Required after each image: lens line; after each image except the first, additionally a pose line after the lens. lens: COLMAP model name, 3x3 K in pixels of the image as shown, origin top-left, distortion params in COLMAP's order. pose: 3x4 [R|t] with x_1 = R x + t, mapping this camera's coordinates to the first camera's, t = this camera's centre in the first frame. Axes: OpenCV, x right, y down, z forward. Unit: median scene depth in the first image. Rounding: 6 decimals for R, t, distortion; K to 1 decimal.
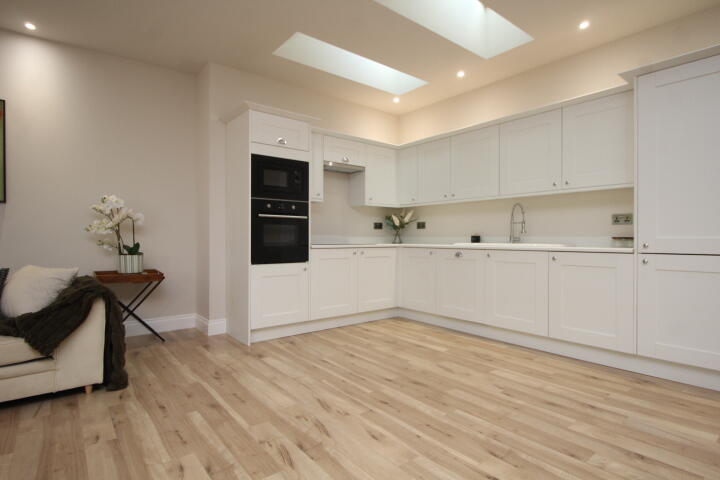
lens RADIAL K [[376.5, 0, 360.0], [0, 376.5, 240.0], [0, 0, 1]] dist [0.000278, -0.000062]
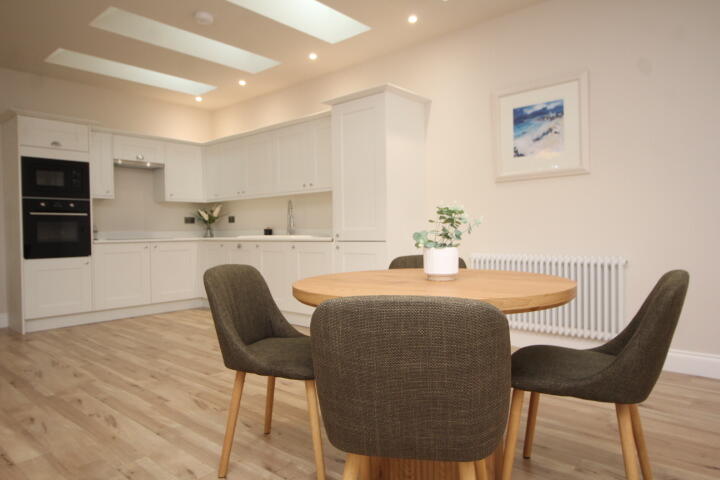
lens RADIAL K [[462.5, 0, 360.0], [0, 462.5, 240.0], [0, 0, 1]] dist [0.001477, -0.000156]
pose [[0.983770, -0.019713, 0.178349, 0.368950], [0.017093, 0.999722, 0.016214, 0.004314], [-0.178619, -0.012903, 0.983834, -0.413691]]
